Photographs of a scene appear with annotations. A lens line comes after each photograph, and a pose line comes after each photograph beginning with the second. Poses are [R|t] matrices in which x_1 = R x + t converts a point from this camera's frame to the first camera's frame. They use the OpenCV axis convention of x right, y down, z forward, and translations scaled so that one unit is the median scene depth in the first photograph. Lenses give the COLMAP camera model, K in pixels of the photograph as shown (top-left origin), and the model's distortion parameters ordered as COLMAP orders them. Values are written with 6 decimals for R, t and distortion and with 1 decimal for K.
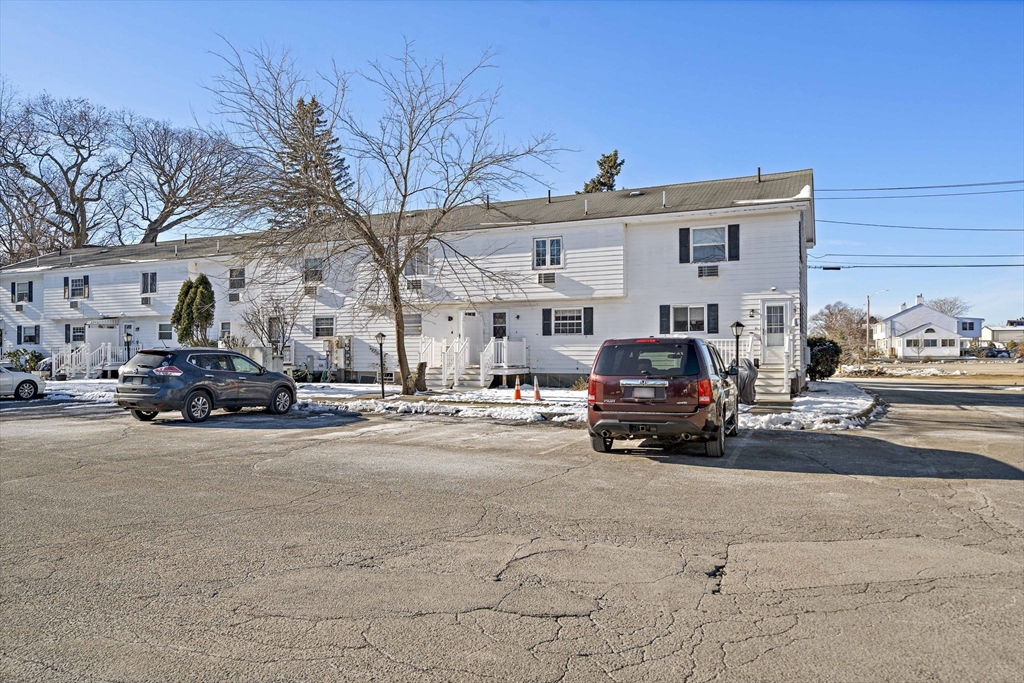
lens RADIAL K [[714.7, 0, 510.5], [0, 714.7, 330.2], [0, 0, 1]] dist [-0.002244, -0.000522]
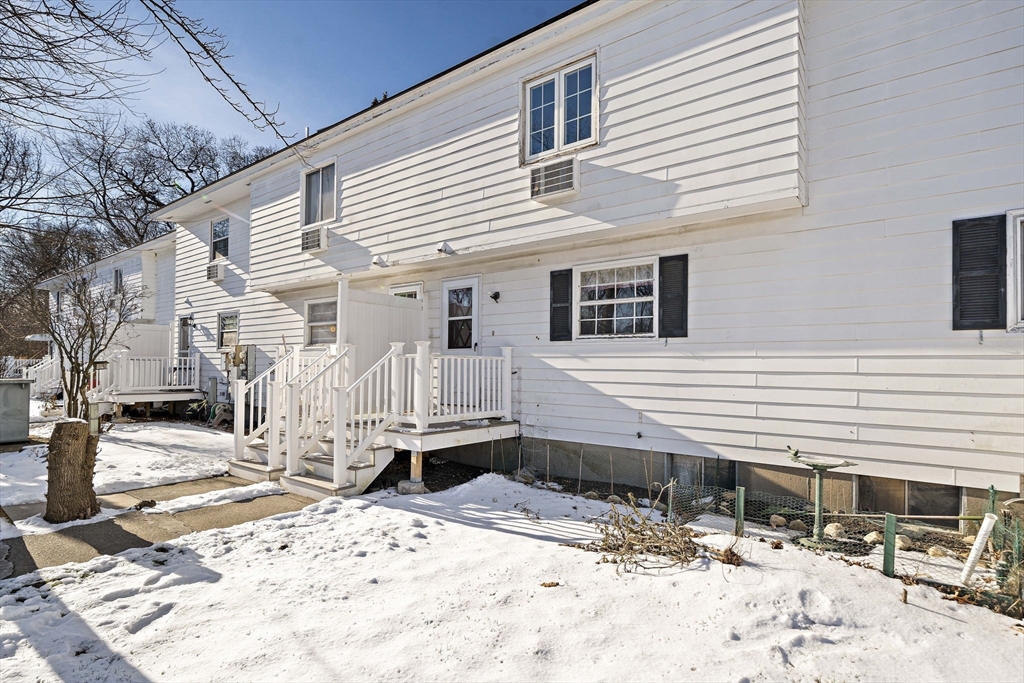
lens RADIAL K [[523.2, 0, 510.1], [0, 523.2, 354.6], [0, 0, 1]] dist [0.001543, 0.000576]
pose [[0.970602, 0.007437, -0.240577, 0.095239], [-0.005753, 0.999954, 0.007705, 0.013267], [0.240623, -0.006094, 0.970599, 0.752428]]
